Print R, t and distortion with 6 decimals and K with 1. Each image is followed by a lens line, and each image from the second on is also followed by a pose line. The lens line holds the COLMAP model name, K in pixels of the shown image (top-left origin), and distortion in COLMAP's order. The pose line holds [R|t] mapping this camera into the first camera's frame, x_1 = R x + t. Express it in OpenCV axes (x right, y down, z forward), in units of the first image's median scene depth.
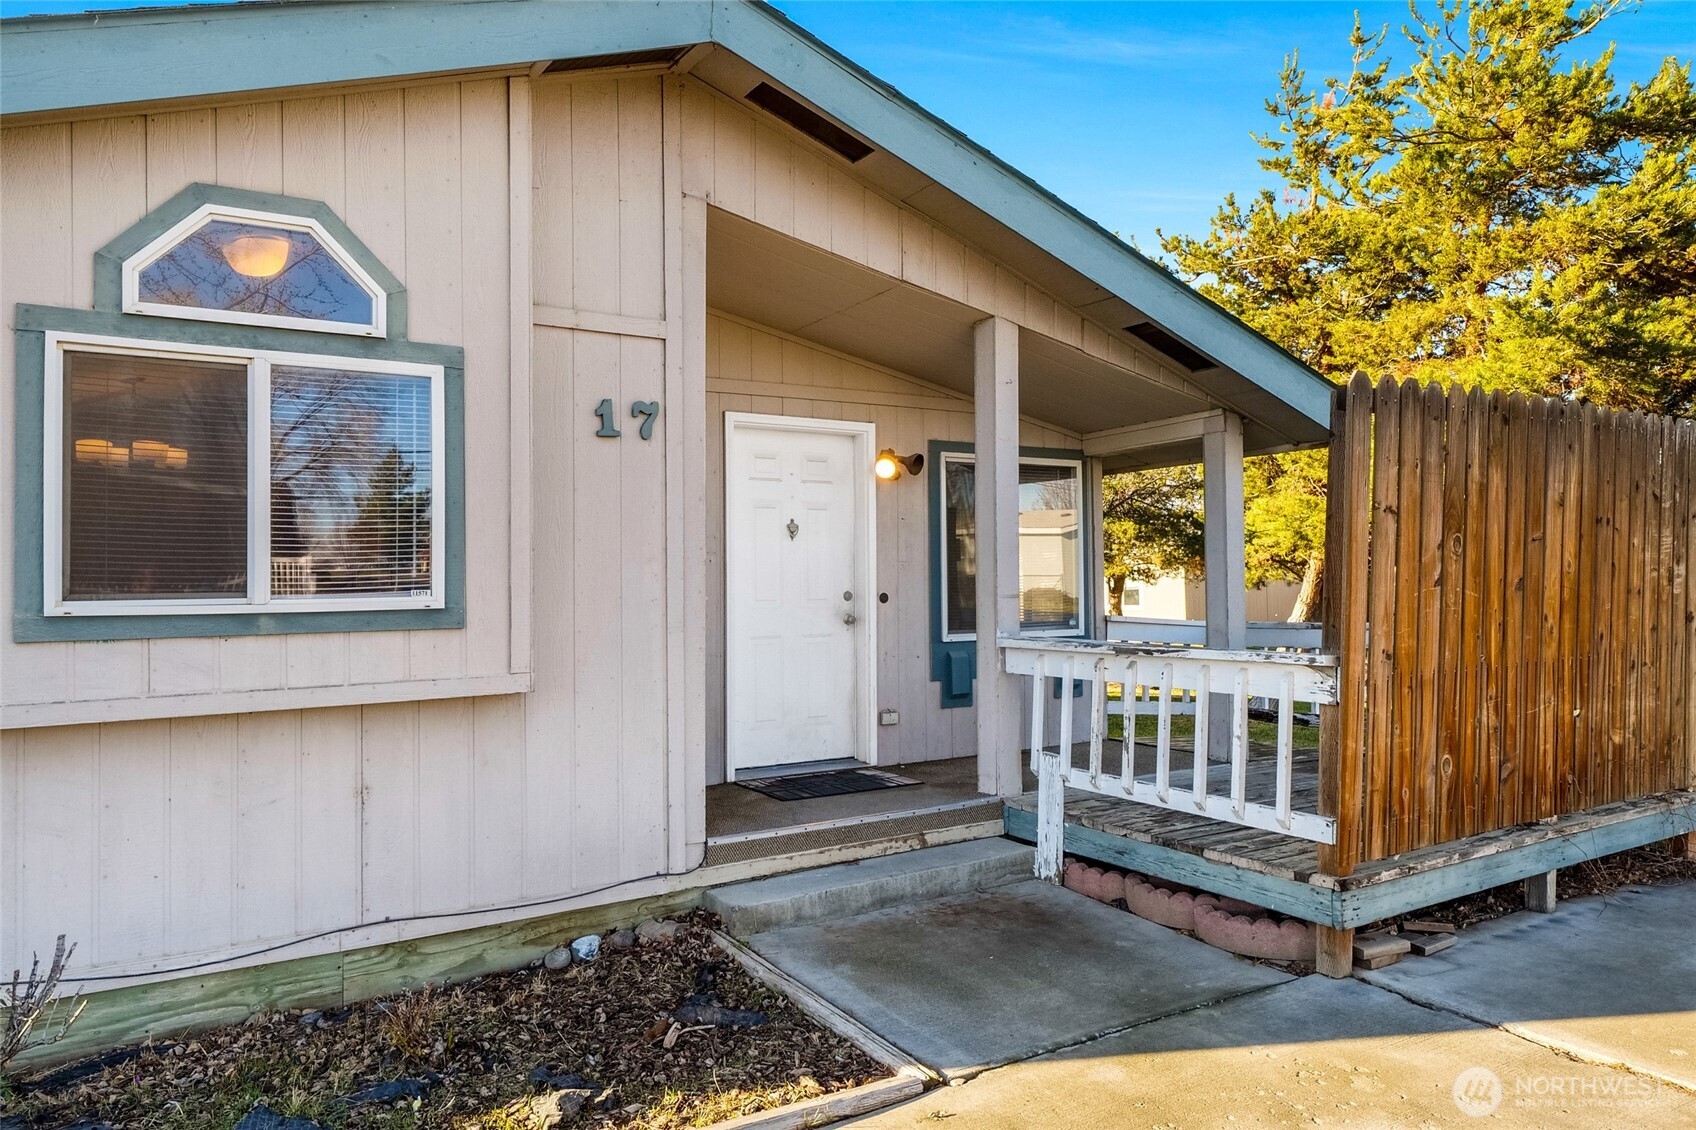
lens RADIAL K [[1106.1, 0, 847.3], [0, 1106.1, 554.6], [0, 0, 1]] dist [-0.000195, 0.001172]
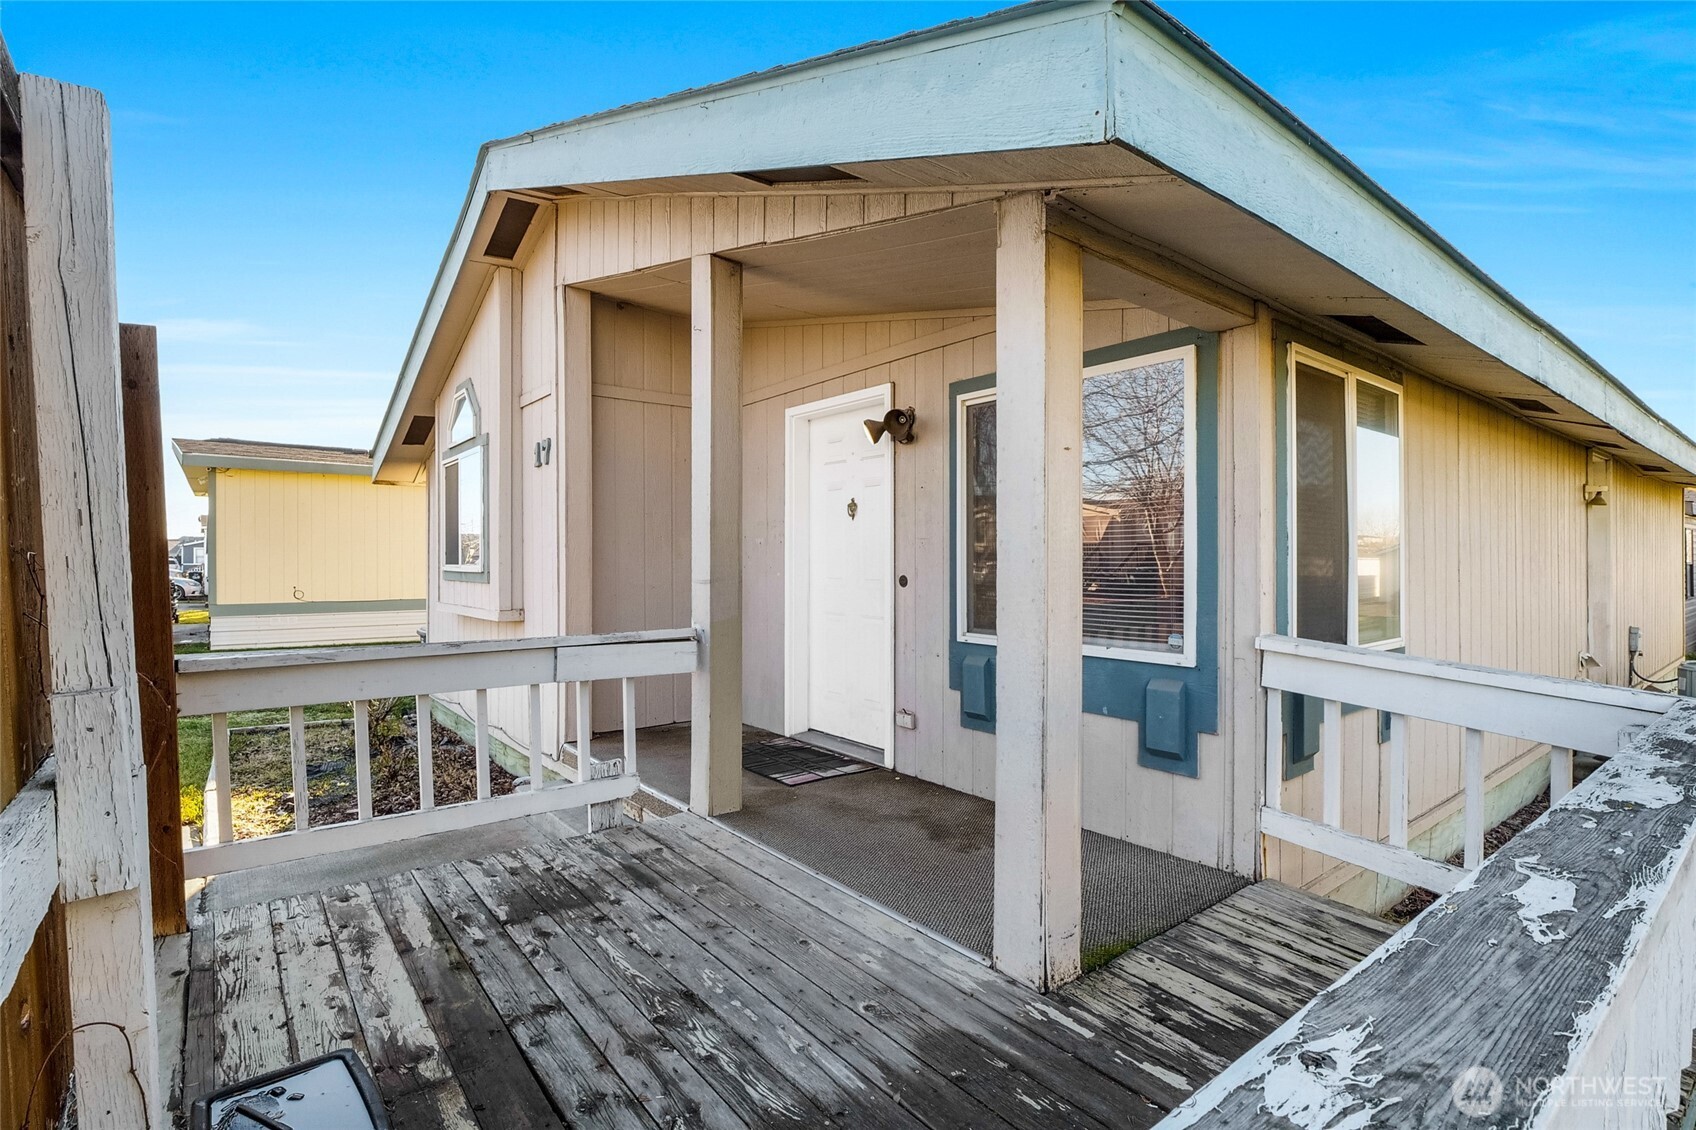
lens RADIAL K [[801.3, 0, 839.3], [0, 801.3, 566.6], [0, 0, 1]] dist [-0.018055, 0.001070]
pose [[0.104046, 0.026494, -0.994220, 0.949865], [0.021544, 0.999351, 0.028886, 0.011974], [0.994339, -0.024424, 0.103408, 1.284058]]
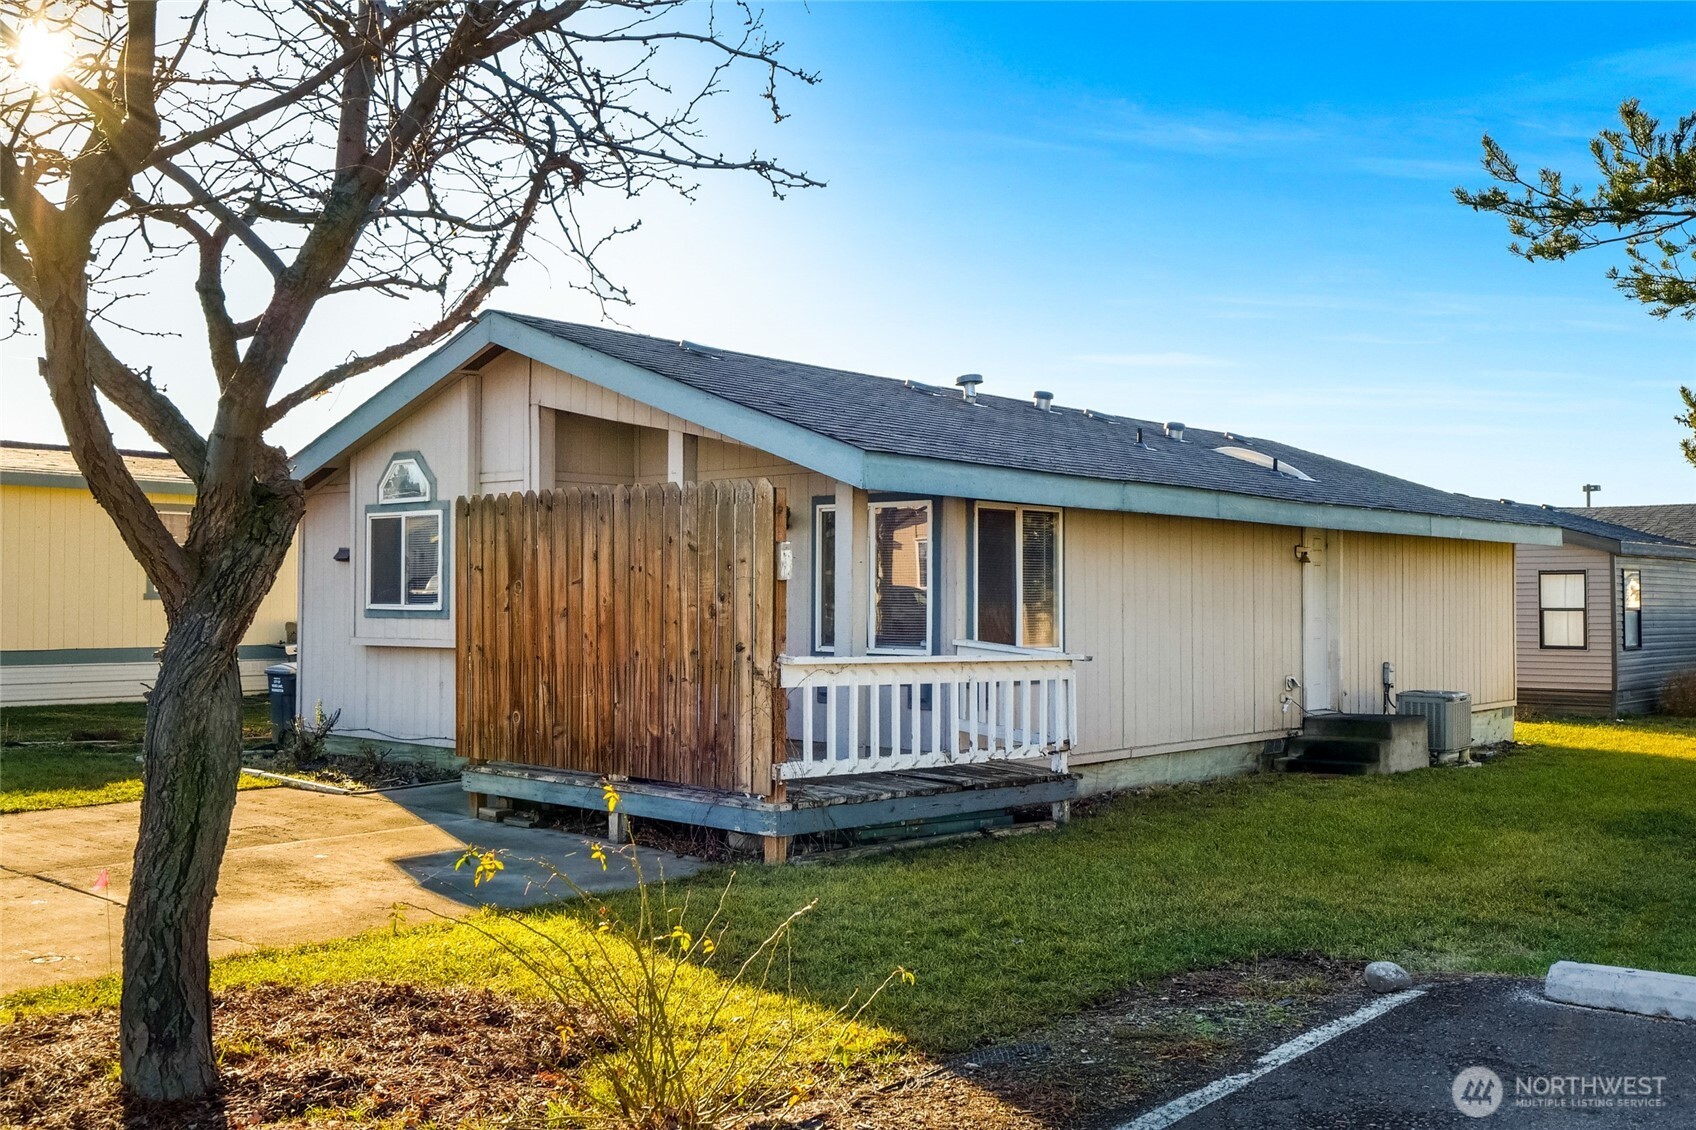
lens RADIAL K [[1643.0, 0, 880.8], [0, 1643.0, 555.5], [0, 0, 1]] dist [-0.014016, 0.000000]
pose [[0.298625, -0.008916, -0.954329, 2.923368], [0.012892, 0.999903, -0.005308, -0.034577], [0.954283, -0.010718, 0.298711, 0.739275]]
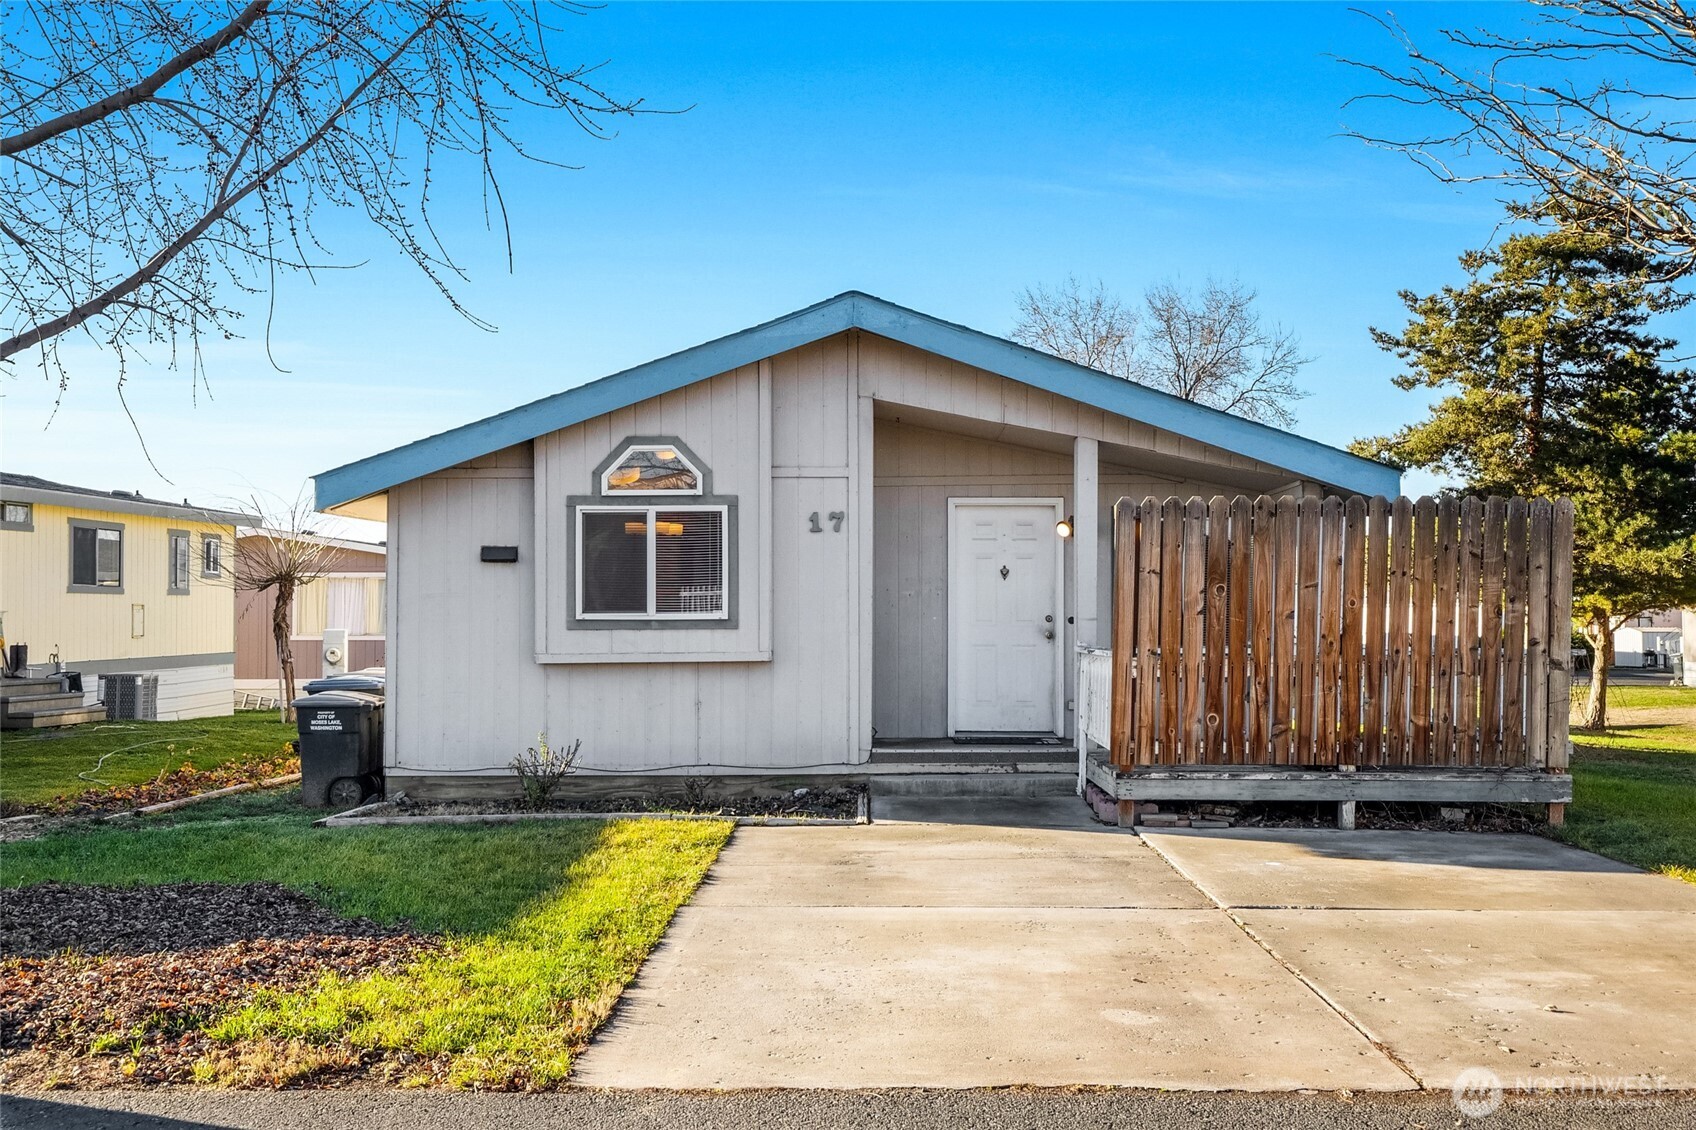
lens RADIAL K [[1767.0, 0, 843.5], [0, 1767.0, 568.5], [0, 0, 1]] dist [0.065515, 0.000000]
pose [[0.837852, -0.002102, -0.545894, 1.469963], [0.004936, 0.999981, 0.003724, -0.052954], [0.545876, -0.005815, 0.837846, -1.514524]]
